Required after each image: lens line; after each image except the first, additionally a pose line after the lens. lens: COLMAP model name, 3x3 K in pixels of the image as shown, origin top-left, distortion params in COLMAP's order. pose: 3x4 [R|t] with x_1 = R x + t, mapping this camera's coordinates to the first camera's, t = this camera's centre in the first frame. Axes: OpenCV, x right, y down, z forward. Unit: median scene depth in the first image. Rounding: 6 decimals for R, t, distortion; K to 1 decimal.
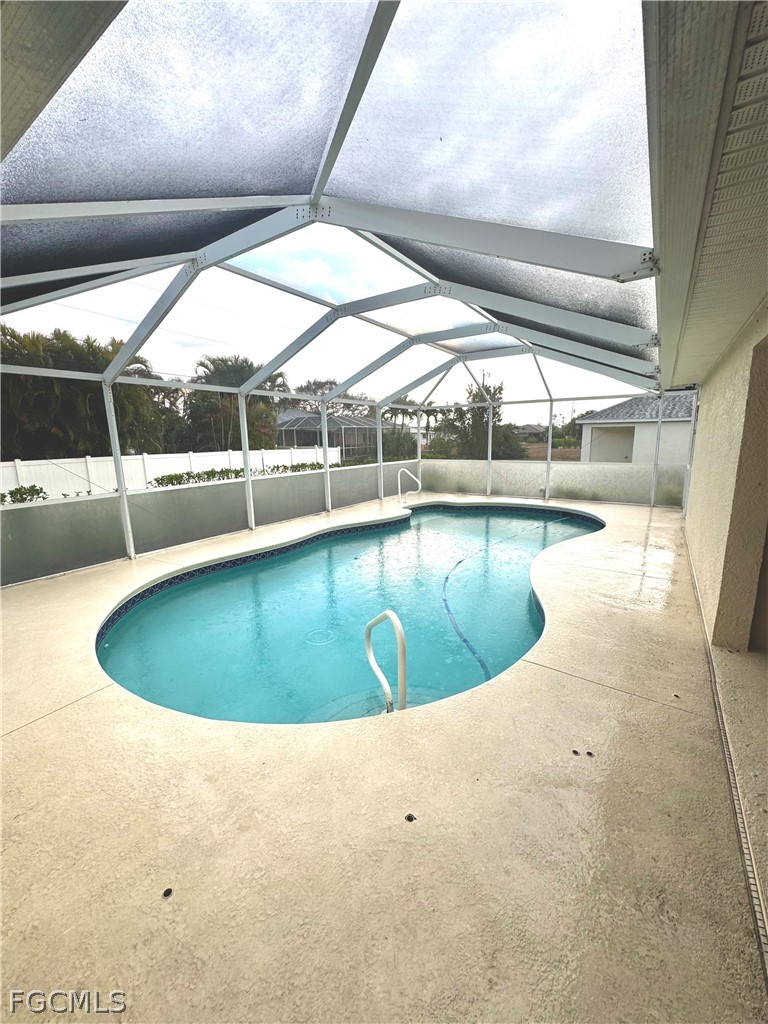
lens RADIAL K [[408.7, 0, 380.5], [0, 408.7, 512.7], [0, 0, 1]] dist [-0.001854, -0.000095]
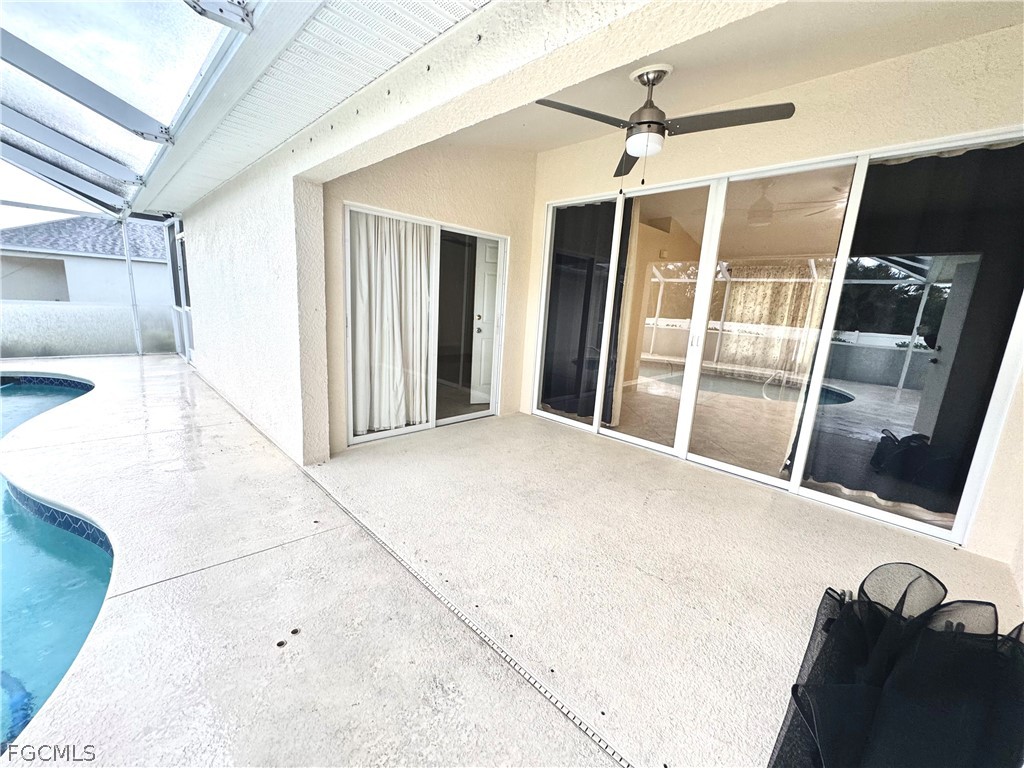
lens RADIAL K [[408.7, 0, 511.9], [0, 408.7, 387.5], [0, 0, 1]] dist [-0.001854, -0.000095]
pose [[0.186361, -0.177907, 0.966239, -0.032747], [0.116811, 0.980505, 0.158004, 0.008721], [-0.975513, 0.083422, 0.203509, 0.106410]]
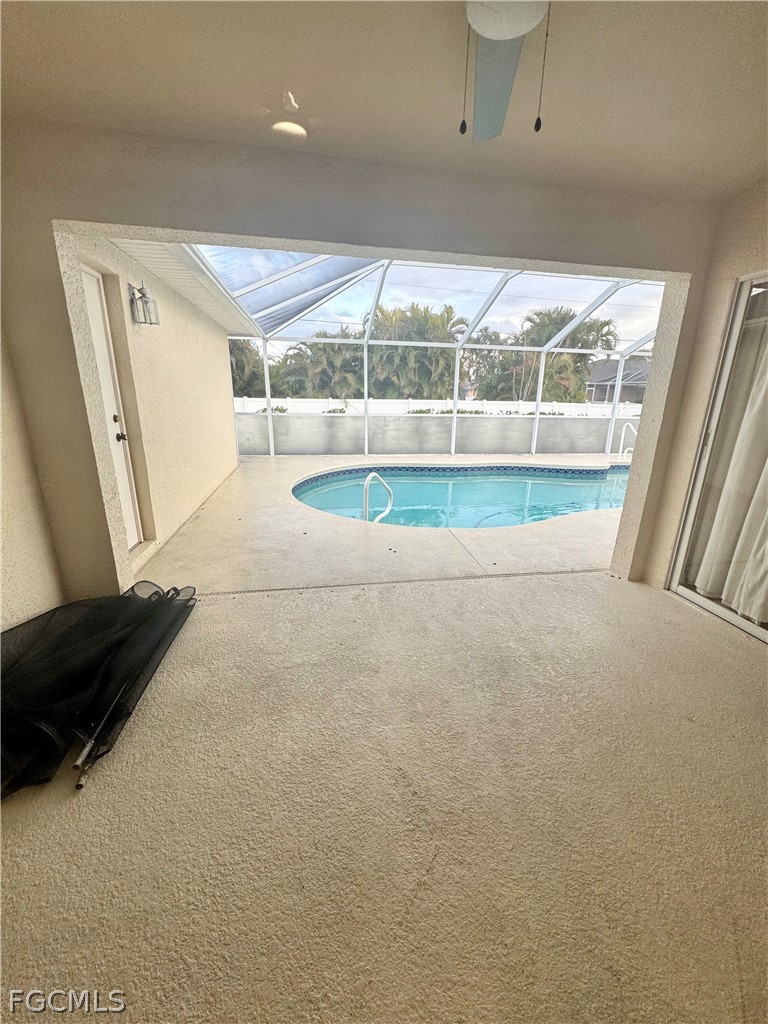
lens RADIAL K [[408.7, 0, 389.0], [0, 408.7, 512.5], [0, 0, 1]] dist [-0.001854, -0.000095]
pose [[0.703503, 0.229842, -0.672500, 0.506022], [-0.159407, 0.973182, 0.165850, 0.036619], [0.692584, -0.009475, 0.721275, -0.101520]]
